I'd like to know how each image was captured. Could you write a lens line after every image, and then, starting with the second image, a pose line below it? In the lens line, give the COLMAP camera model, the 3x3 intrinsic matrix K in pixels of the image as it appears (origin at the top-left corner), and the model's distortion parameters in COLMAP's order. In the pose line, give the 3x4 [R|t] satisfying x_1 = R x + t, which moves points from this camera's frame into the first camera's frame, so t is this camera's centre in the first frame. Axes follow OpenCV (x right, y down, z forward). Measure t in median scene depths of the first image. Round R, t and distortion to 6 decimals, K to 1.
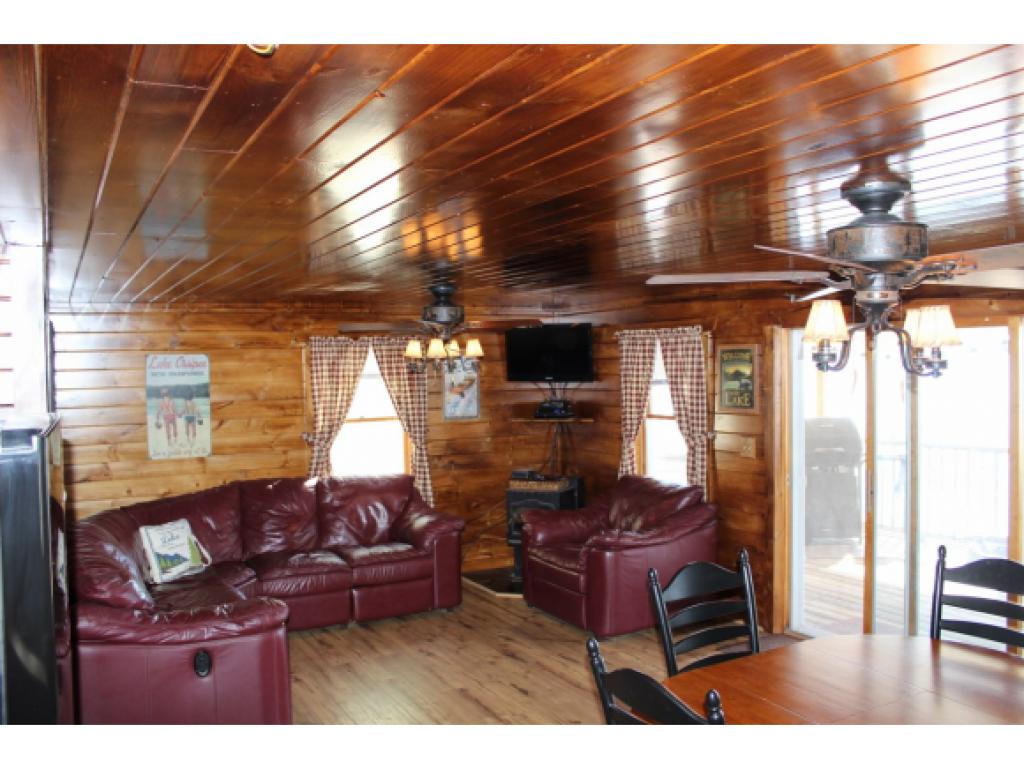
lens RADIAL K [[844.2, 0, 512.0], [0, 844.2, 384.5], [0, 0, 1]] dist [-0.144263, 0.108818]
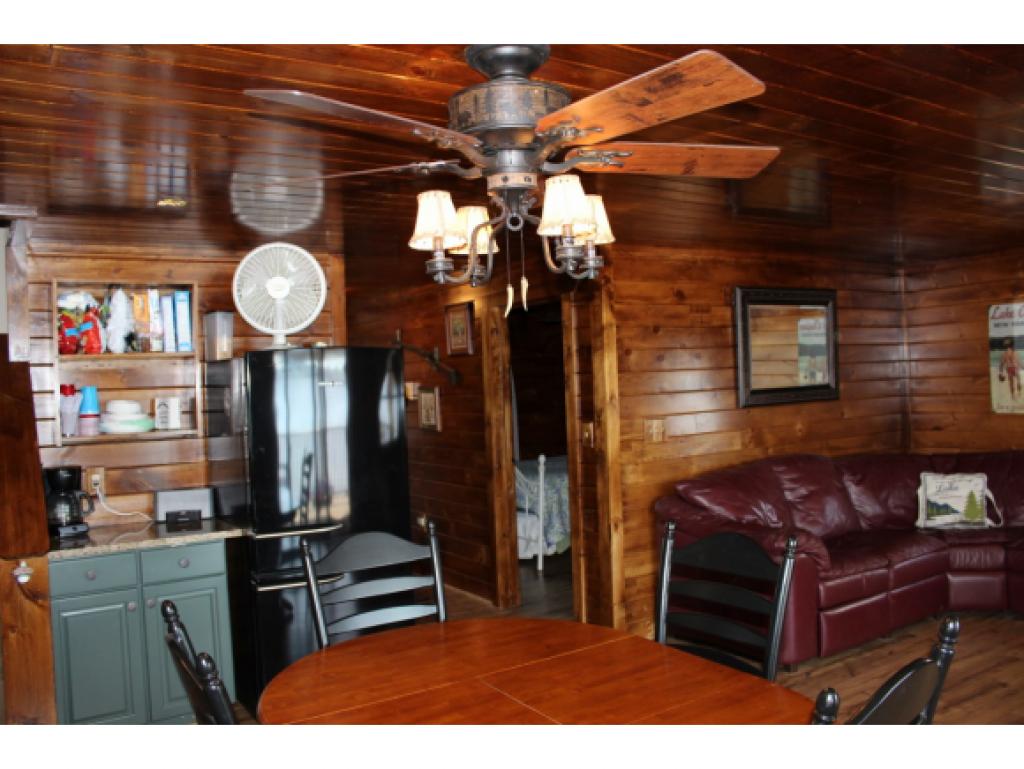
lens RADIAL K [[844.2, 0, 512.0], [0, 844.2, 384.5], [0, 0, 1]] dist [-0.144263, 0.108818]
pose [[0.051570, 0.021878, -0.998430, 0.463159], [0.012995, 0.999661, 0.022576, 0.026765], [0.998585, -0.014139, 0.051269, 0.357713]]
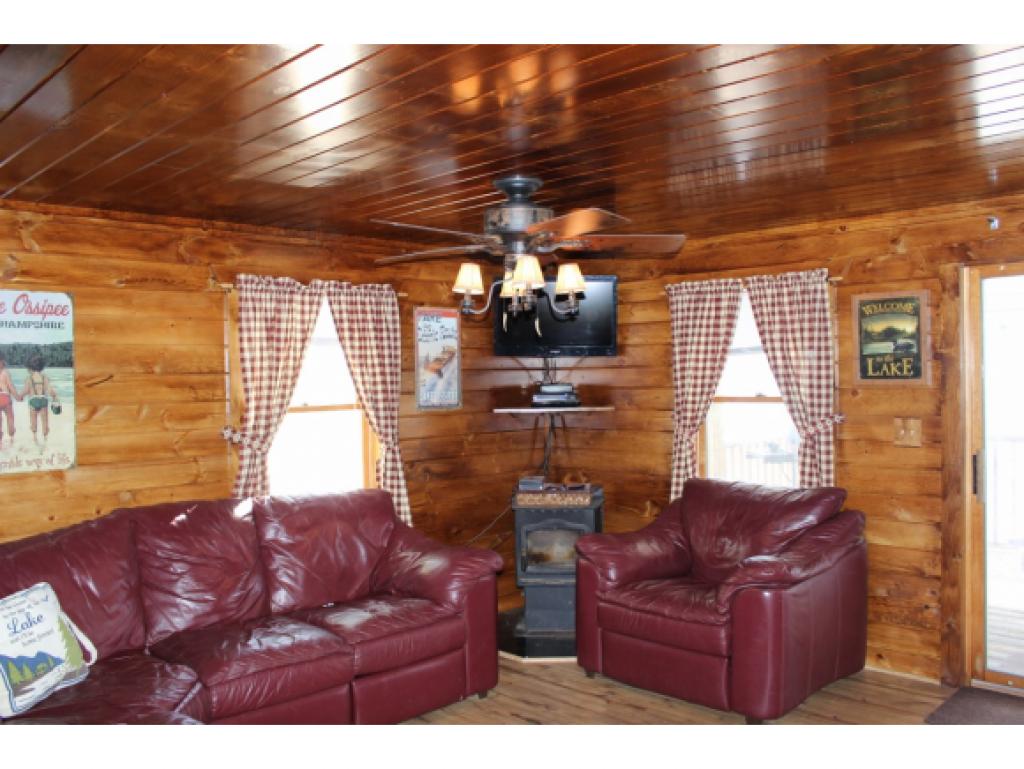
lens RADIAL K [[844.2, 0, 512.0], [0, 844.2, 384.5], [0, 0, 1]] dist [-0.144263, 0.108818]
pose [[0.962706, -0.001249, 0.270547, -0.217198], [0.006464, 0.999810, -0.018386, 0.039289], [-0.270473, 0.019449, 0.962531, 0.354113]]
